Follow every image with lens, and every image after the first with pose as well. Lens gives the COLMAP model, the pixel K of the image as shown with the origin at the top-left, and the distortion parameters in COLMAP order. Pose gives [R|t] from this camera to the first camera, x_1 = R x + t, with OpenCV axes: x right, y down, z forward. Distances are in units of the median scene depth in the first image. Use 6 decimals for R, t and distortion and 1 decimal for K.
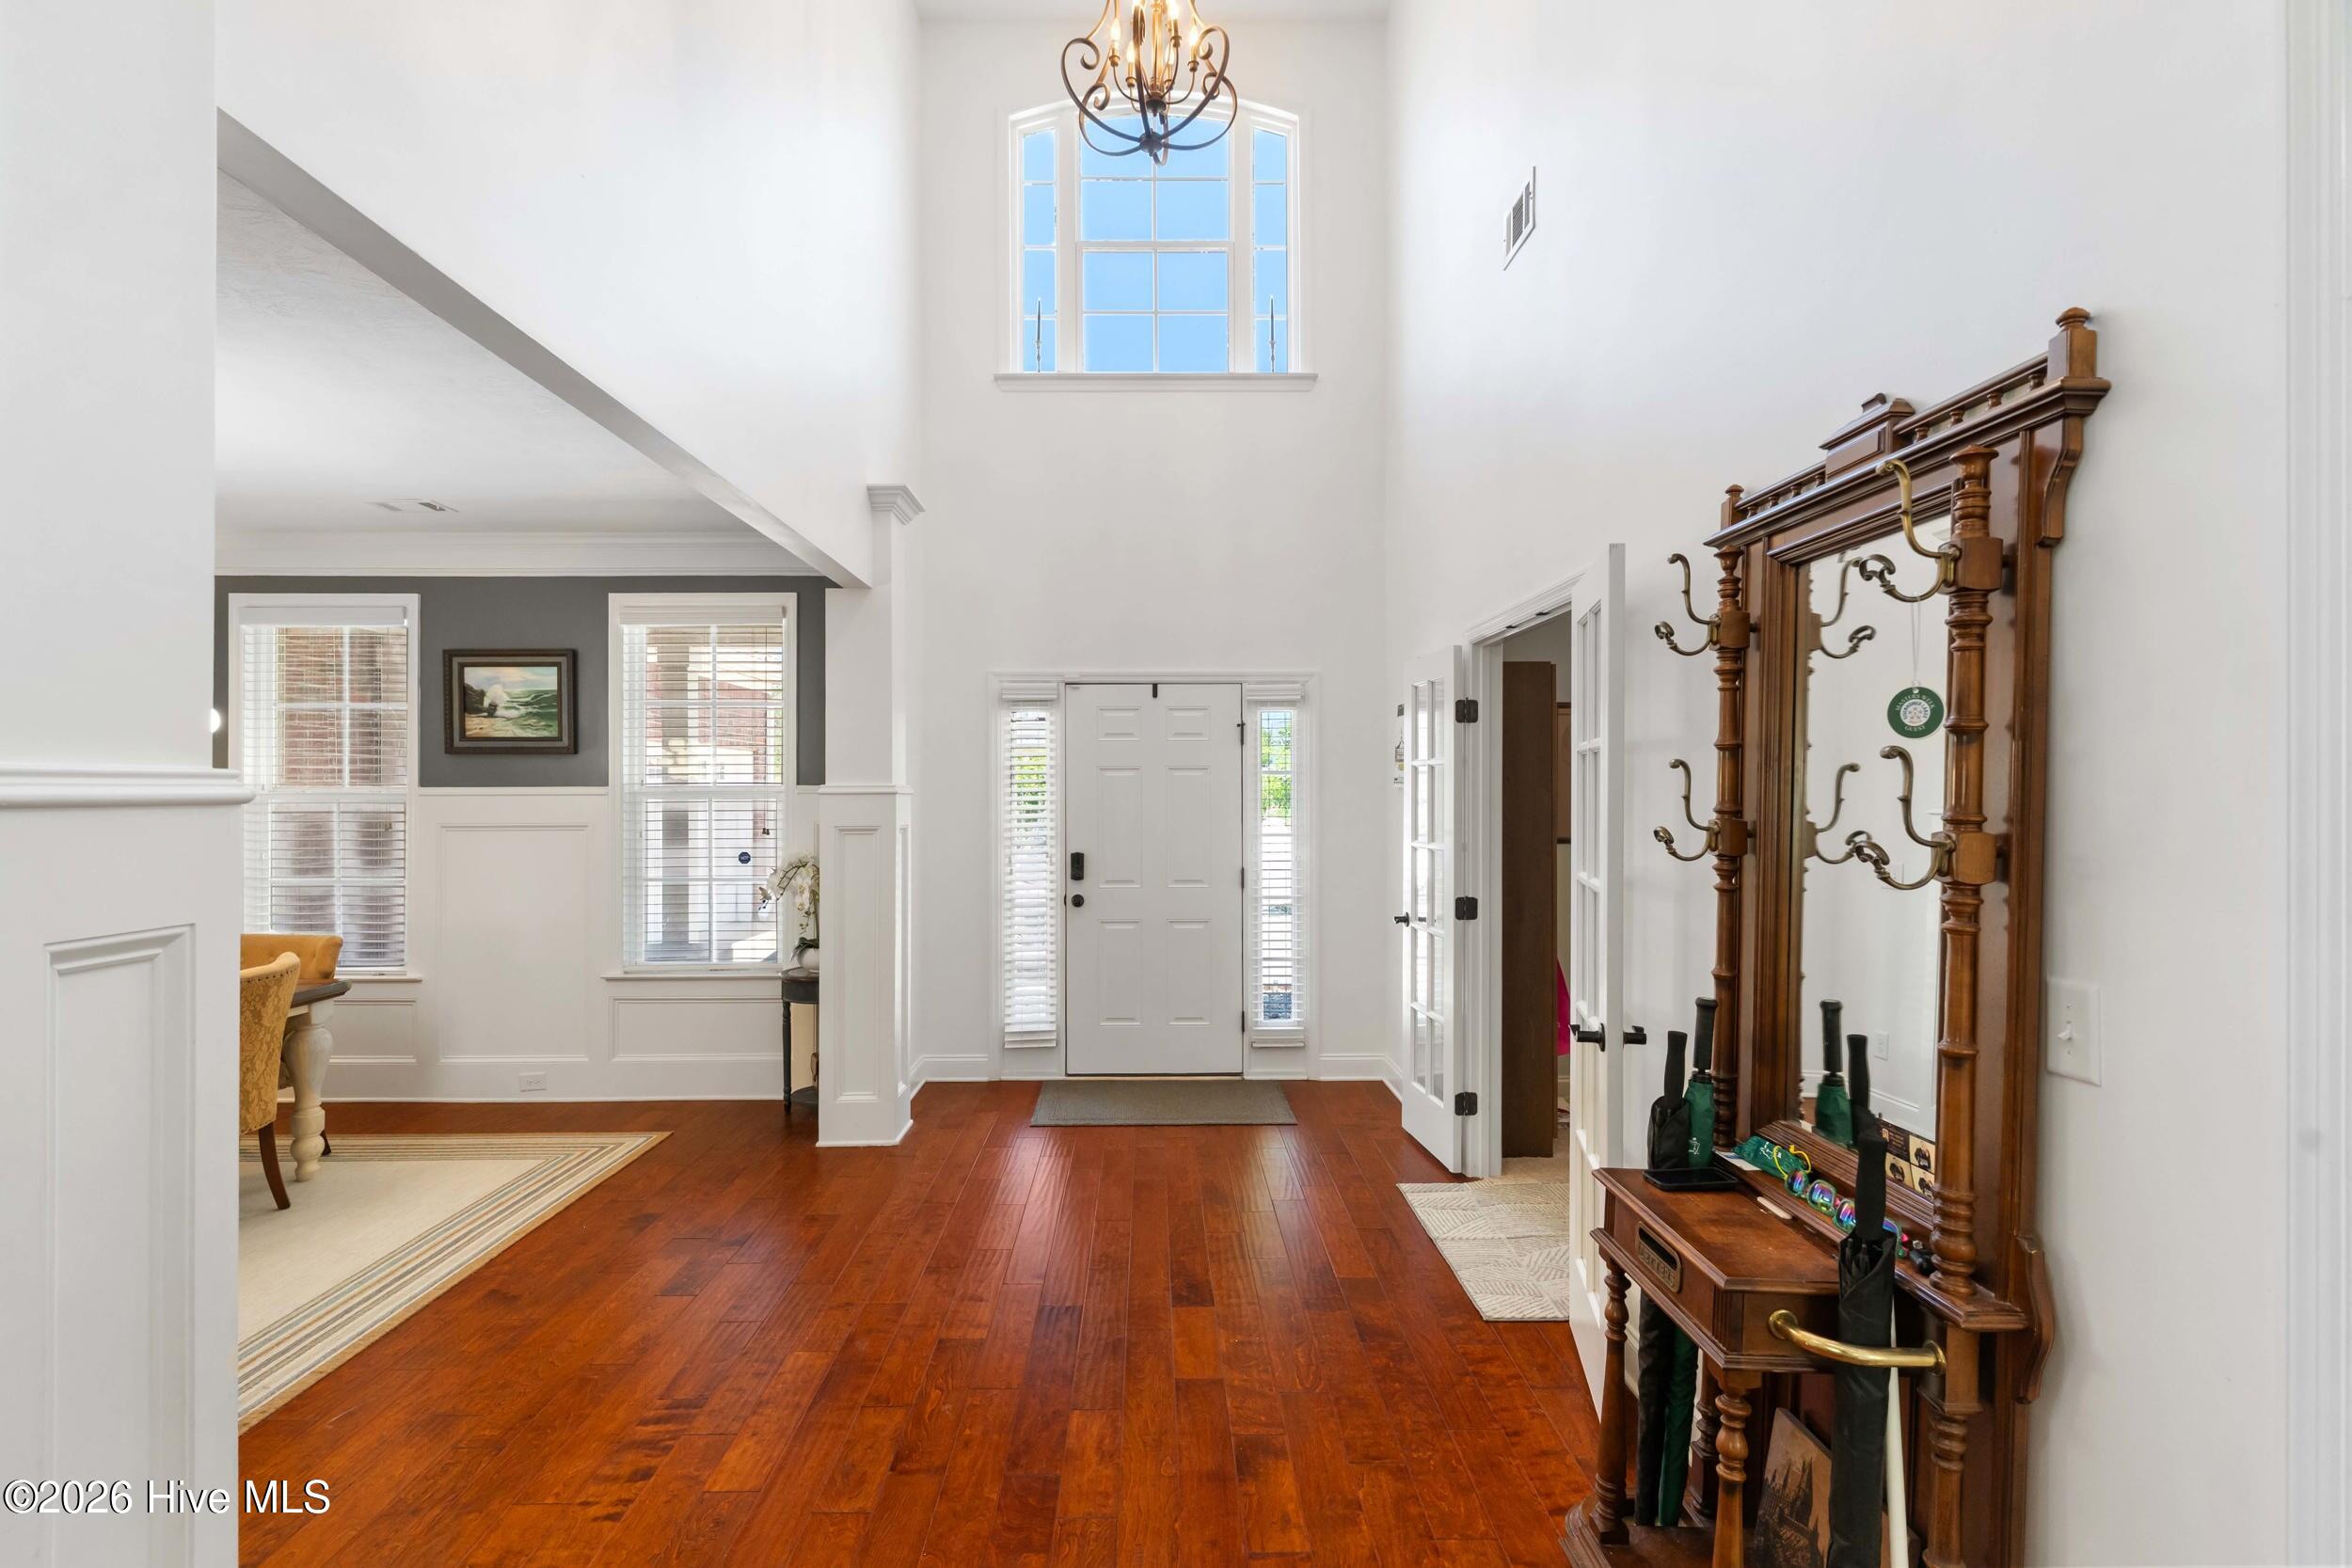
lens RADIAL K [[1134.0, 0, 1174.8], [0, 1134.0, 792.0], [0, 0, 1]] dist [0.002258, 0.000196]
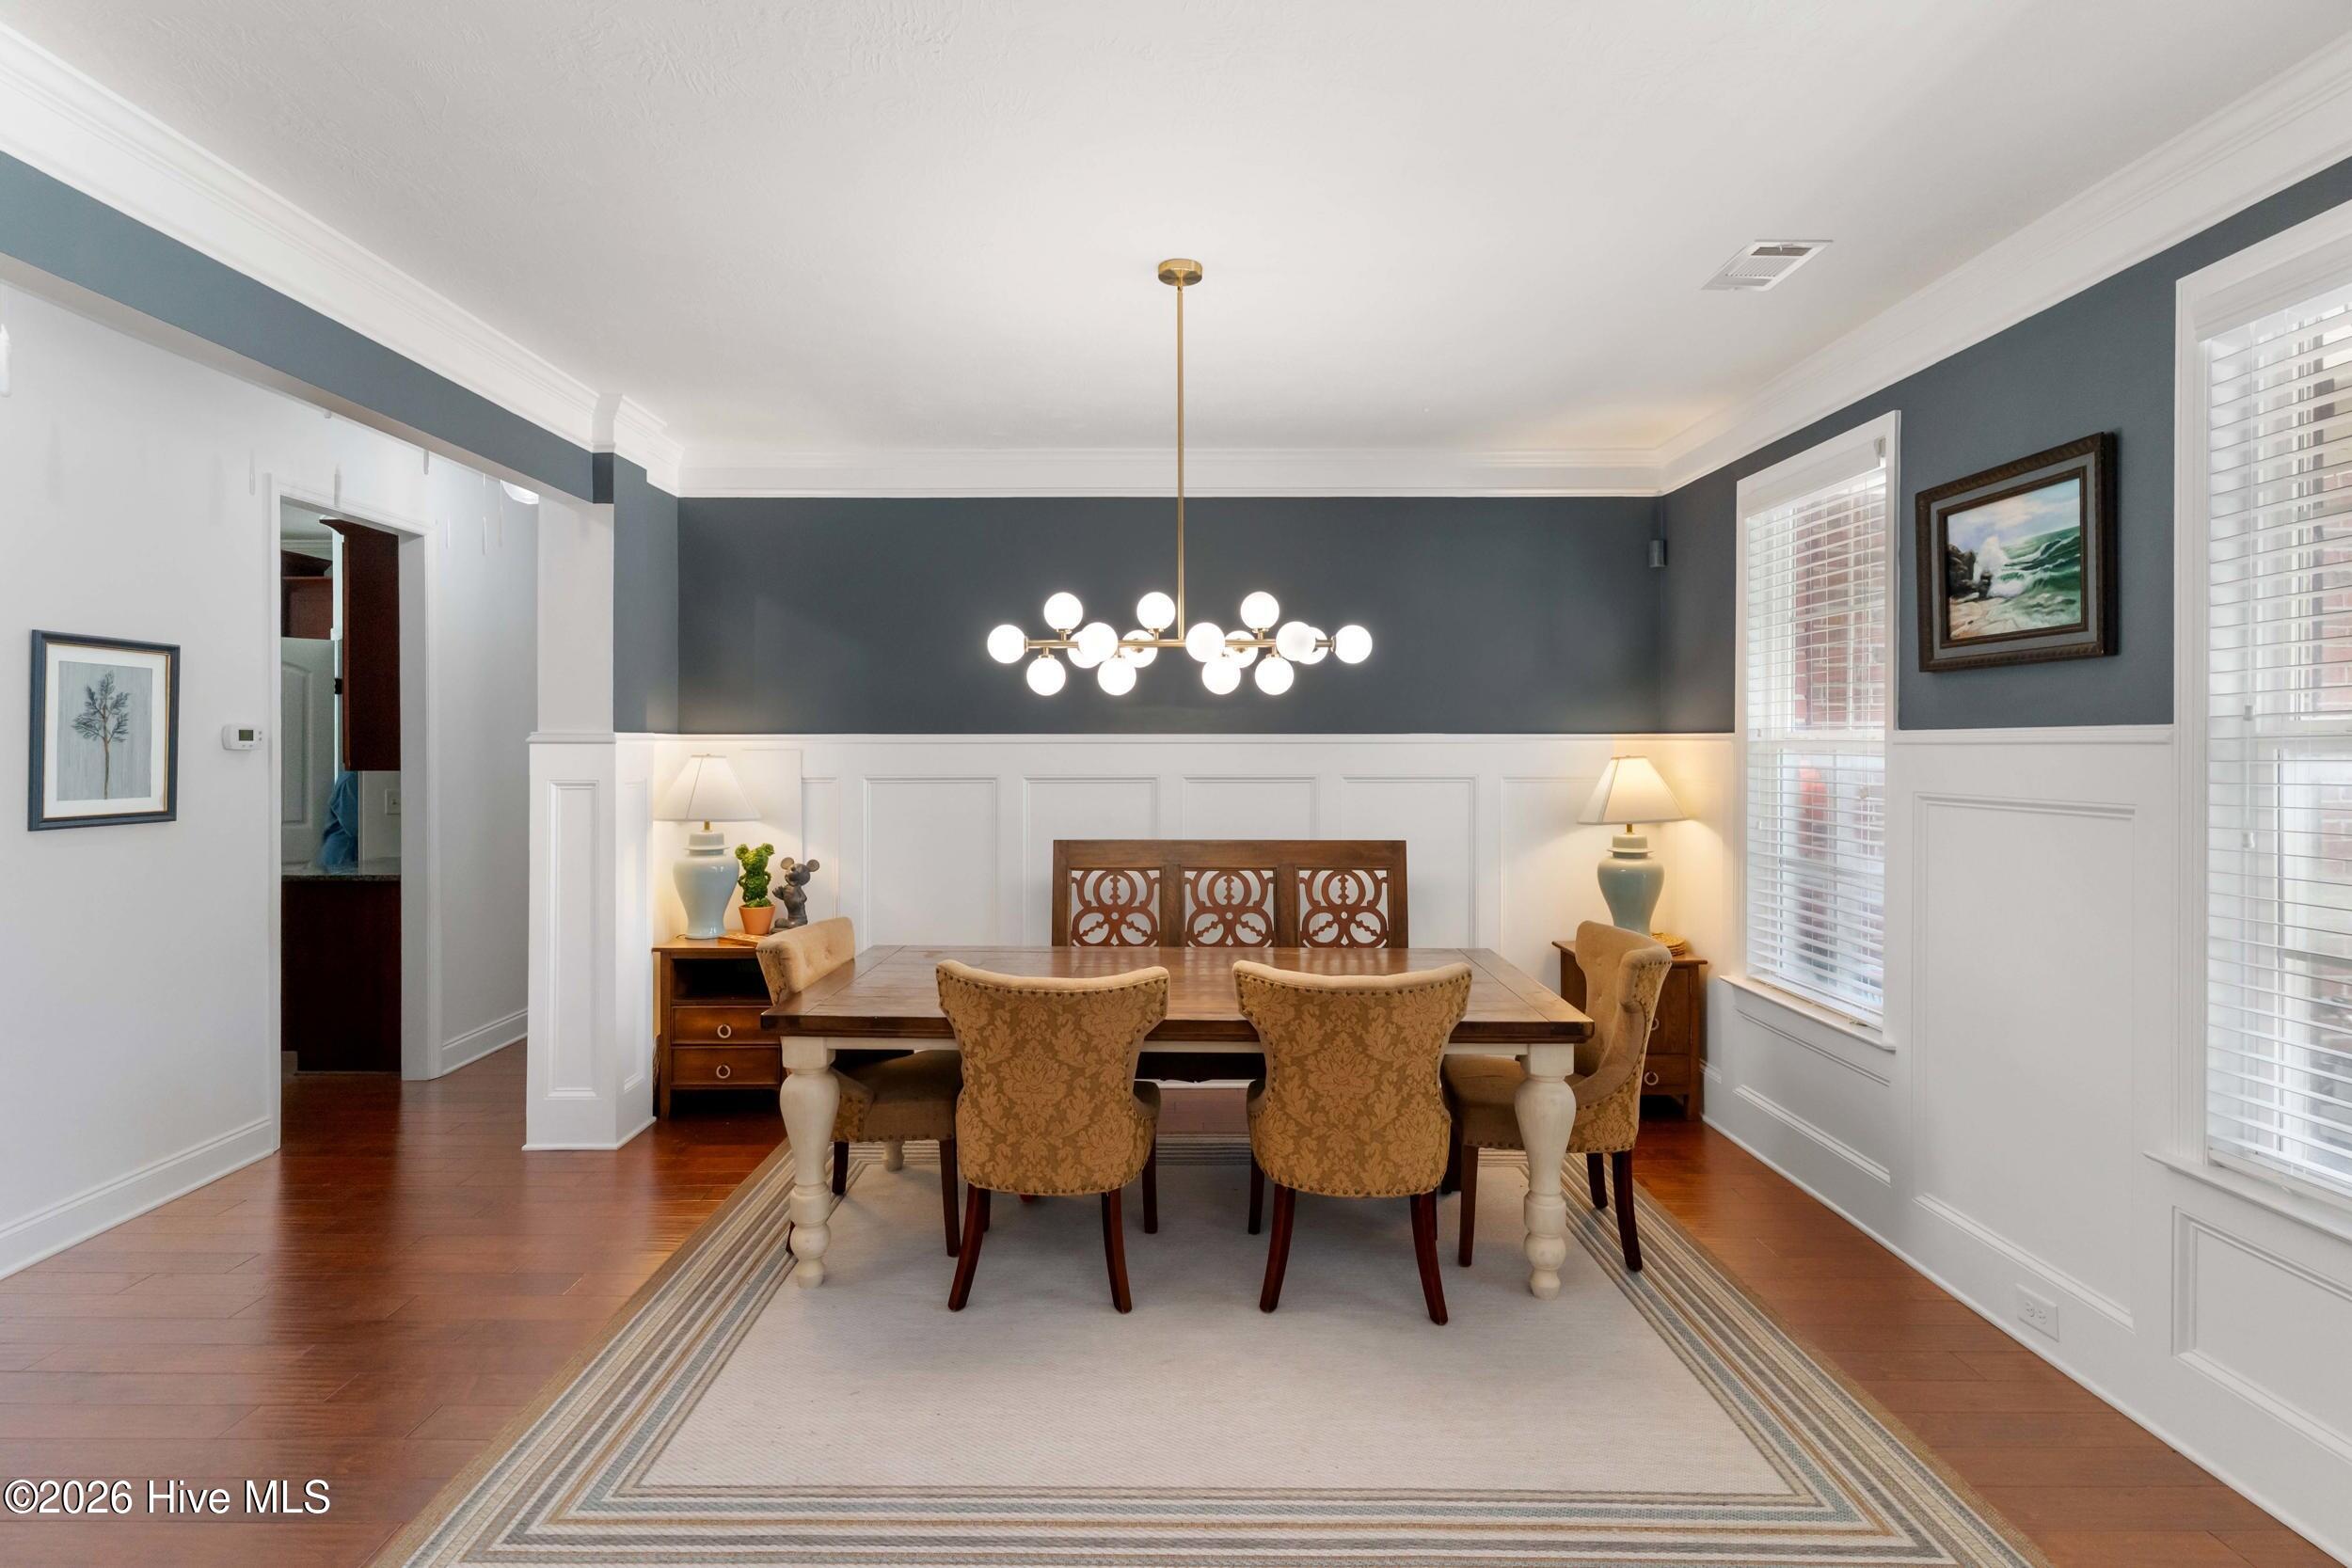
lens RADIAL K [[1134.0, 0, 1167.2], [0, 1134.0, 746.1], [0, 0, 1]] dist [0.002258, 0.000196]
pose [[-0.013376, 0.004424, -0.999901, -0.056686], [-0.008710, 0.999952, 0.004541, 0.004744], [0.999873, 0.008770, -0.013337, 0.619934]]
